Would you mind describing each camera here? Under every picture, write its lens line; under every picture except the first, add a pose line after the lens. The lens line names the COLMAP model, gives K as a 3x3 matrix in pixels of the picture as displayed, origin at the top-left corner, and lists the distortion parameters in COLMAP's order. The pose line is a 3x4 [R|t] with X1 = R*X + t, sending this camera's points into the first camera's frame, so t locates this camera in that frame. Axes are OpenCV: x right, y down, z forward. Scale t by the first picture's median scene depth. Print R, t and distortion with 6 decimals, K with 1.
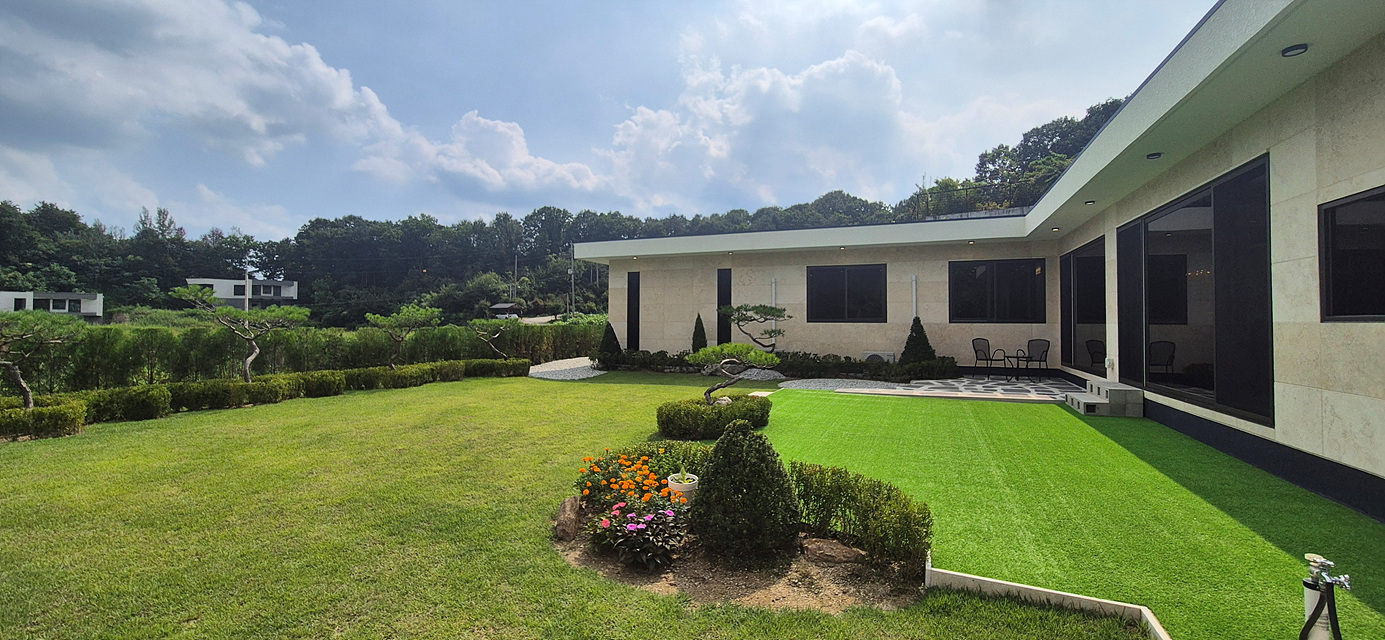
lens RADIAL K [[569.1, 0, 696.4], [0, 569.1, 308.4], [0, 0, 1]] dist [0.001102, -0.000215]
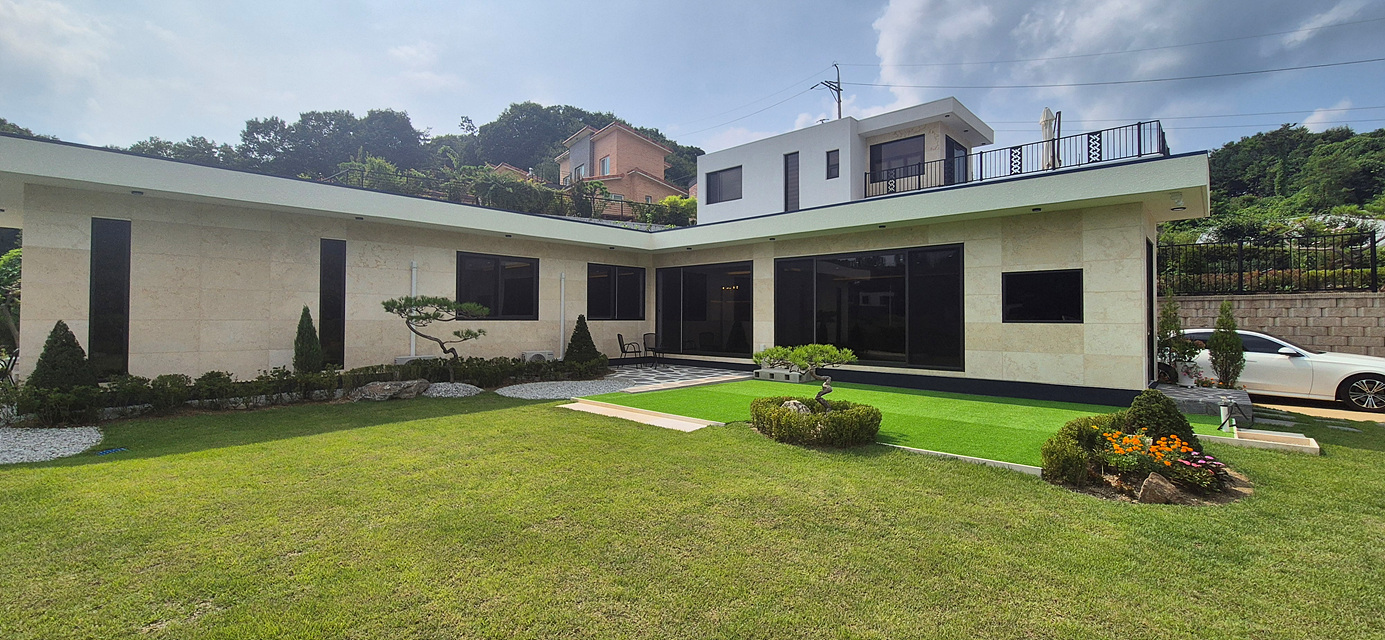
lens RADIAL K [[569.1, 0, 696.4], [0, 569.1, 308.4], [0, 0, 1]] dist [0.001102, -0.000215]
pose [[0.353270, 0.014196, 0.935414, -0.470879], [-0.025964, 0.999648, -0.005365, 0.003235], [-0.935161, -0.022391, 0.353514, 0.413538]]
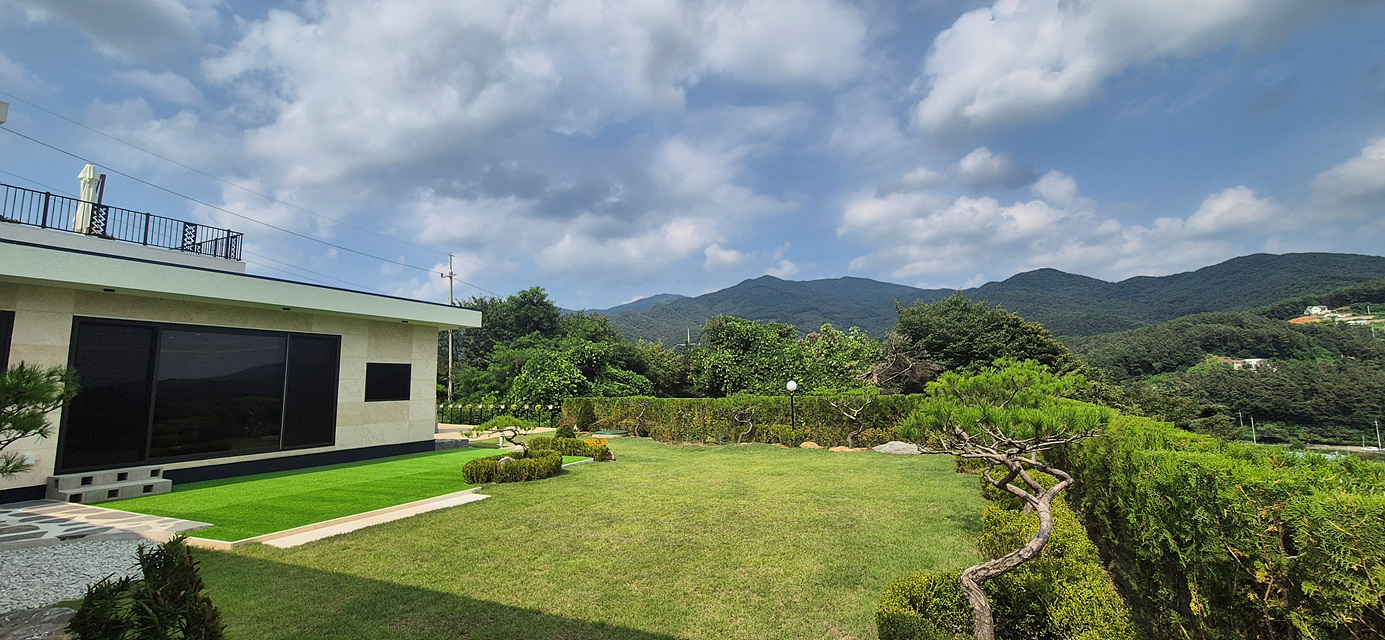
lens RADIAL K [[569.1, 0, 696.4], [0, 569.1, 308.4], [0, 0, 1]] dist [0.001102, -0.000215]
pose [[-0.999296, 0.026220, 0.026840, -0.232066], [0.021564, 0.986711, -0.161045, 0.018231], [-0.030706, -0.160353, -0.986582, 1.226872]]
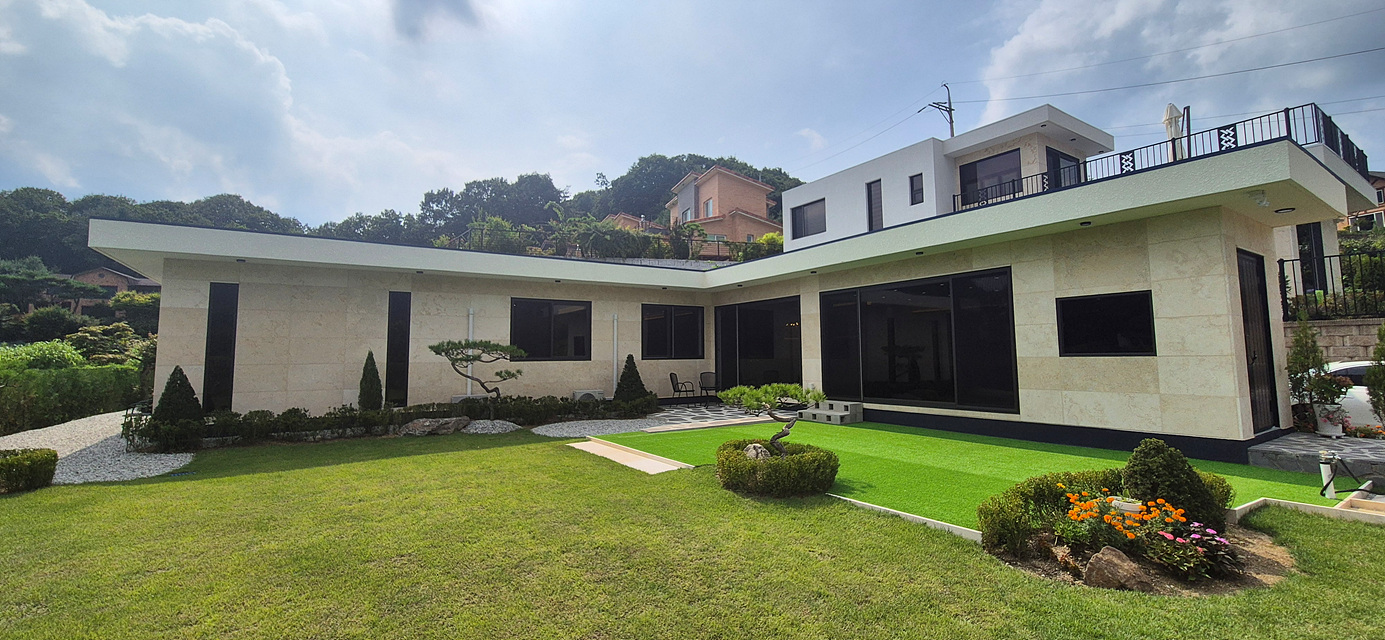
lens RADIAL K [[569.1, 0, 696.4], [0, 569.1, 308.4], [0, 0, 1]] dist [0.001102, -0.000215]
pose [[0.563362, 0.061173, 0.823942, -0.391599], [-0.008270, 0.997623, -0.068412, 0.000646], [-0.826169, 0.031727, 0.562529, 0.282911]]
